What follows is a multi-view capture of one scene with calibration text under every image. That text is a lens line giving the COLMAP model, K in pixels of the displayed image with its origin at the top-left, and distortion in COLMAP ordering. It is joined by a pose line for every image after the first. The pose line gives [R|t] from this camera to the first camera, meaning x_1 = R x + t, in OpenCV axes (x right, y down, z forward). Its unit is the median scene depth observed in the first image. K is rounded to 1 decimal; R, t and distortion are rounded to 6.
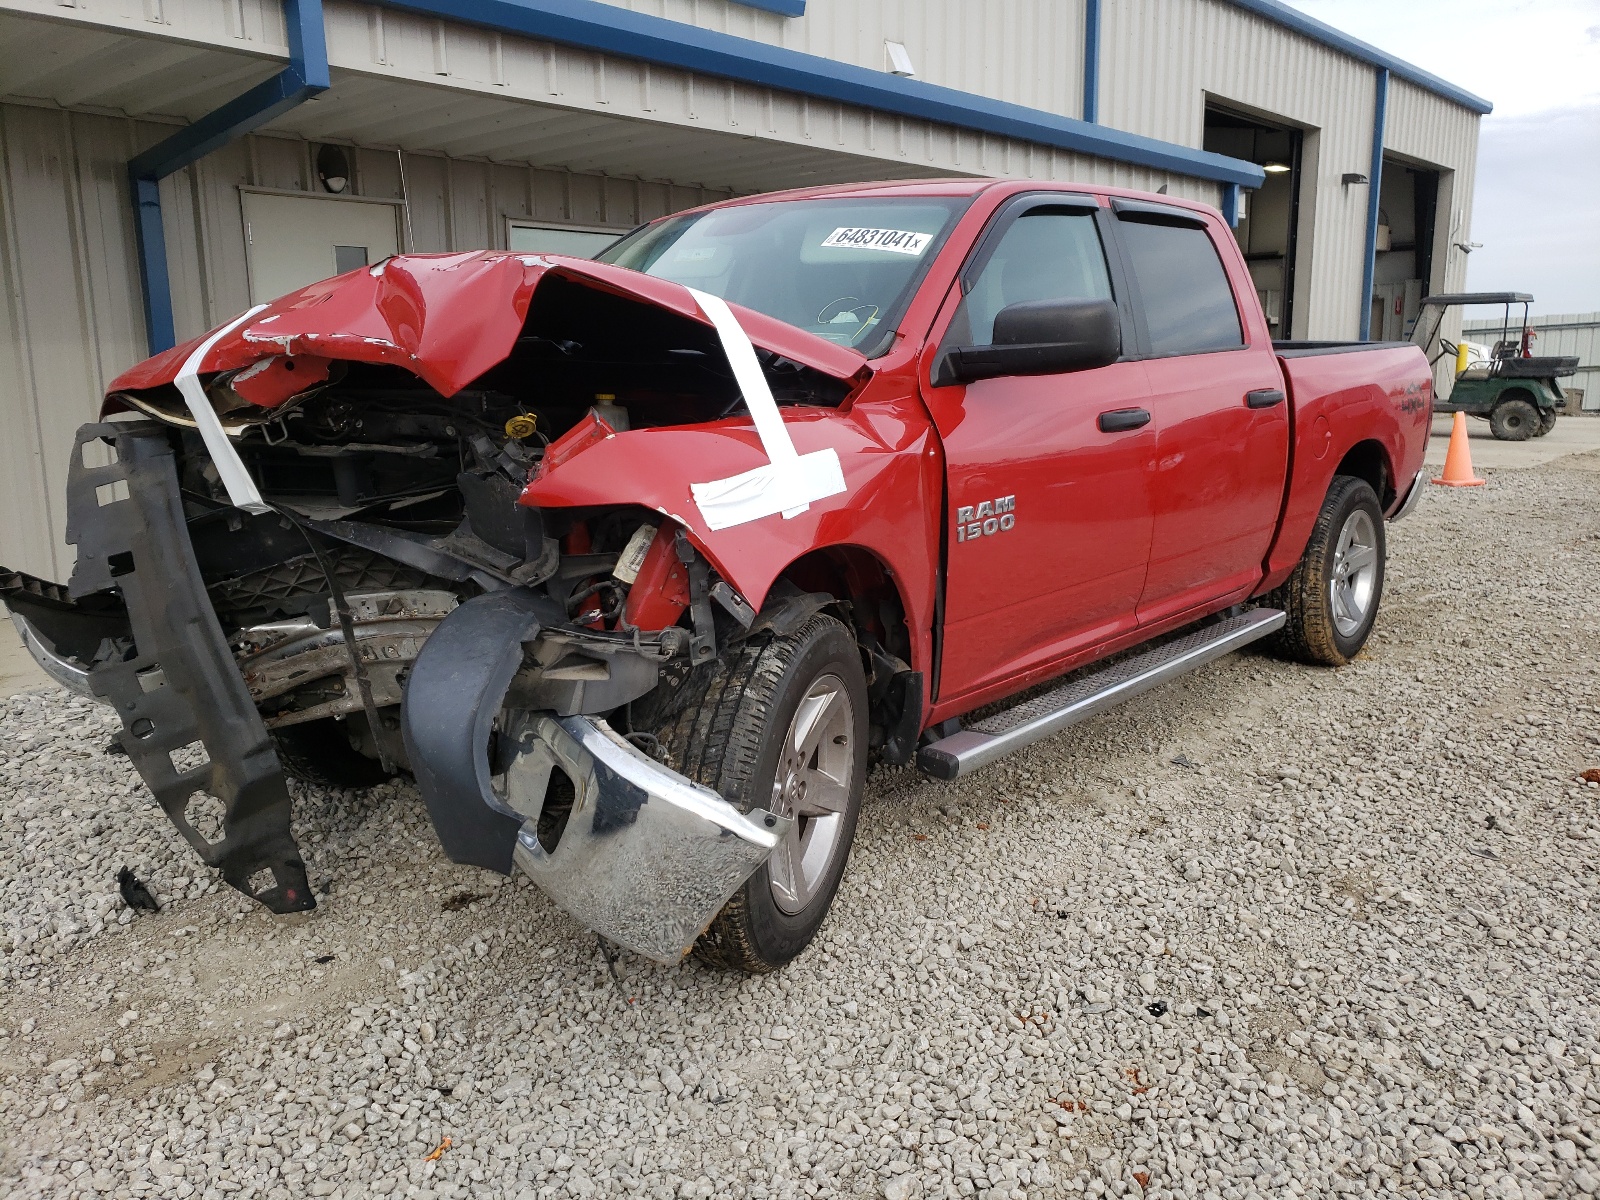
lens RADIAL K [[1239.2, 0, 811.9], [0, 1239.2, 593.3], [0, 0, 1]] dist [0.051309, -0.024206]
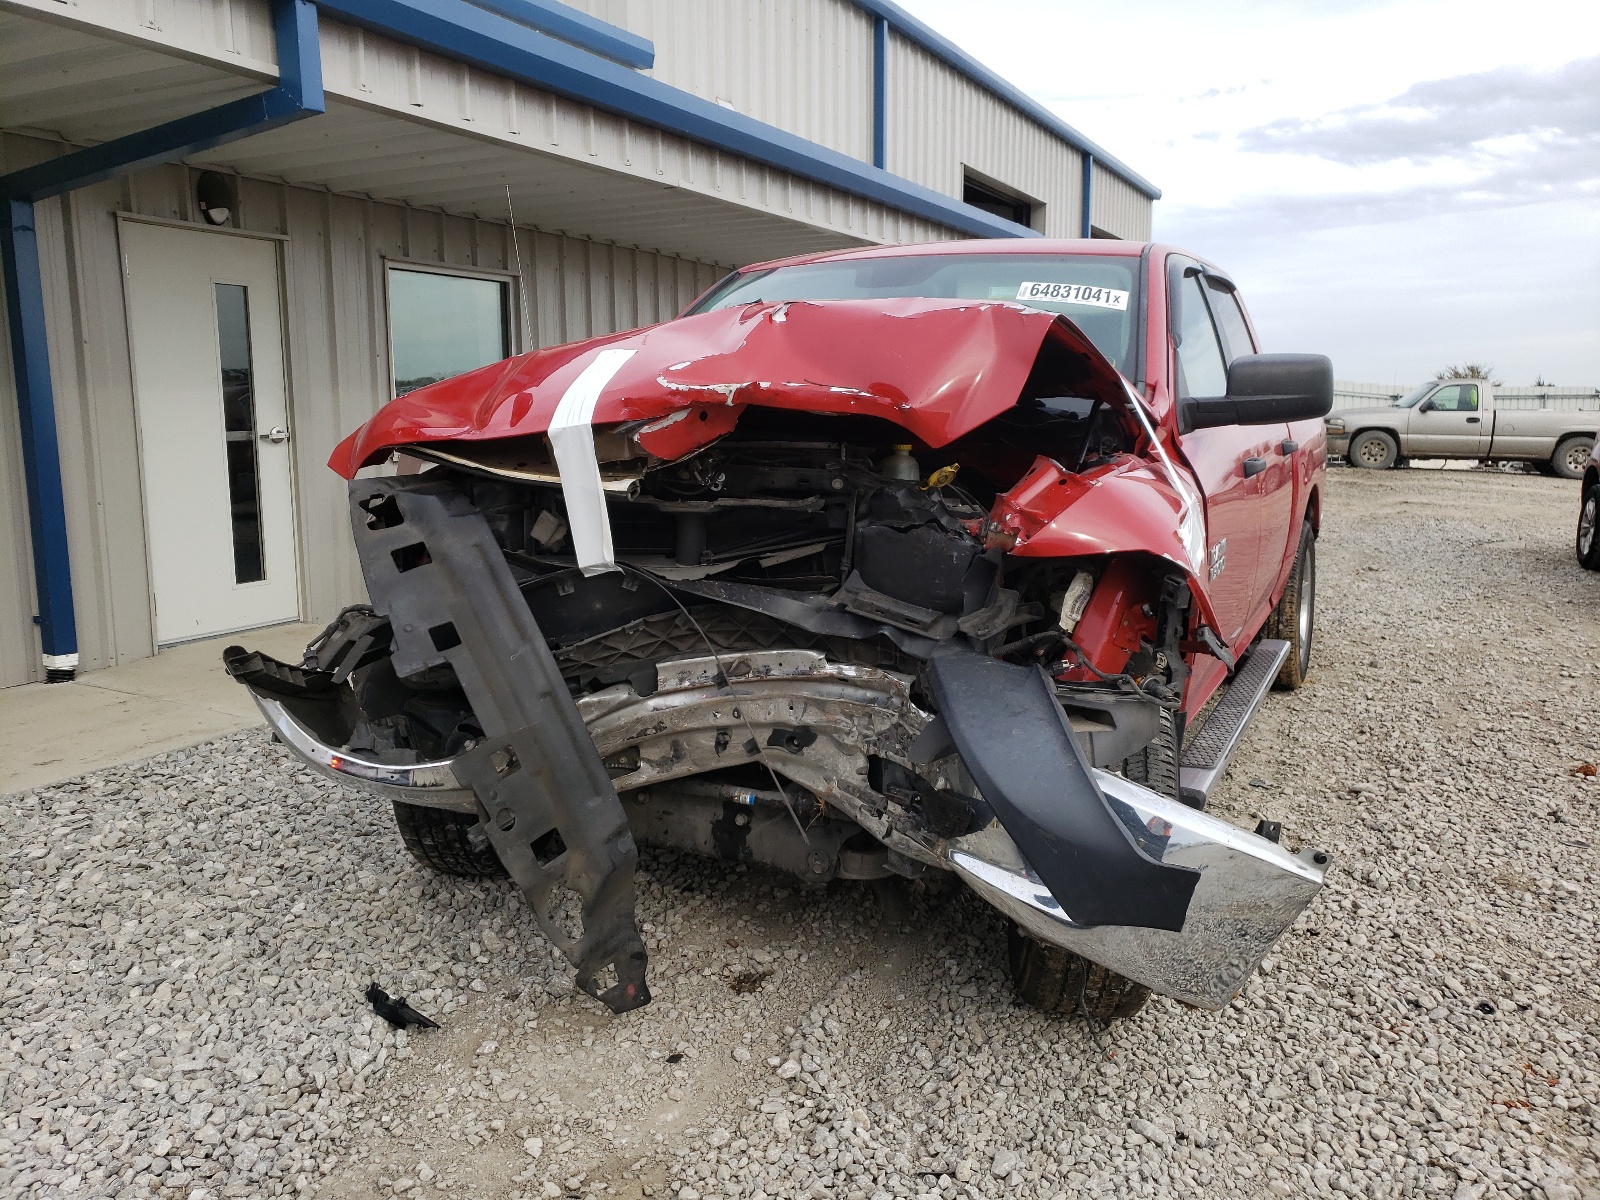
lens RADIAL K [[1239.2, 0, 810.5], [0, 1239.2, 602.4], [0, 0, 1]] dist [0.051309, -0.024206]
pose [[0.967061, -0.034788, 0.252158, -0.490254], [0.043359, 0.998653, -0.028512, -0.010454], [-0.250826, 0.038506, 0.967266, 0.072757]]
